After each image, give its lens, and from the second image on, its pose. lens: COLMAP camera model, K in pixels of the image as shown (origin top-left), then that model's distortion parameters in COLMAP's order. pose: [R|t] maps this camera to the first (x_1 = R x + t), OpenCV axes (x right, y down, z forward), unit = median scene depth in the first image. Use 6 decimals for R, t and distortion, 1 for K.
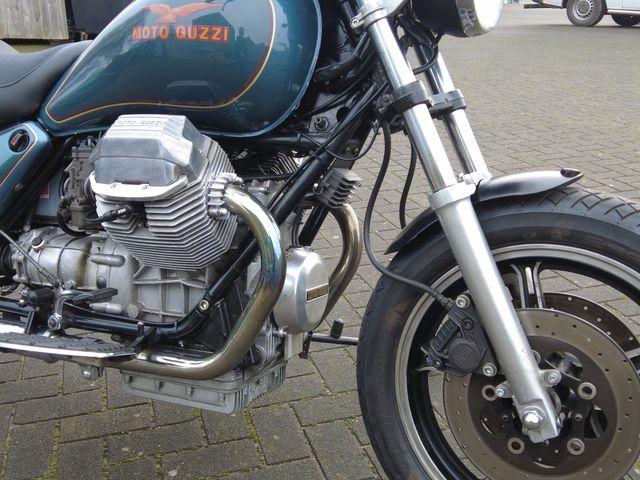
lens RADIAL K [[694.1, 0, 320.0], [0, 694.1, 240.0], [0, 0, 1]] dist [-0.001255, 0.002355]
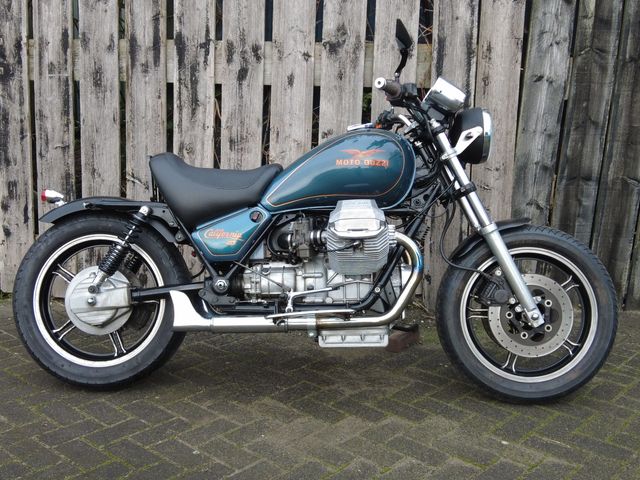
lens RADIAL K [[695.1, 0, 320.0], [0, 695.1, 240.0], [0, 0, 1]] dist [-0.003297, -0.002620]
pose [[0.936499, -0.051339, 0.346891, -1.118456], [0.094829, 0.989445, -0.109572, 0.169665], [-0.337604, 0.135509, 0.931483, -0.958028]]
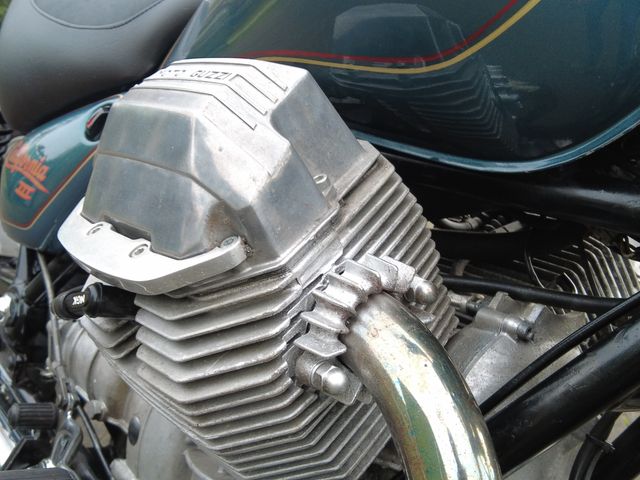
lens RADIAL K [[694.1, 0, 320.0], [0, 694.1, 240.0], [0, 0, 1]] dist [-0.001255, 0.002355]
pose [[0.868198, 0.198950, -0.454590, -0.018734], [-0.243902, 0.968900, -0.041779, -0.085435], [0.432140, 0.147148, 0.889721, 0.712570]]
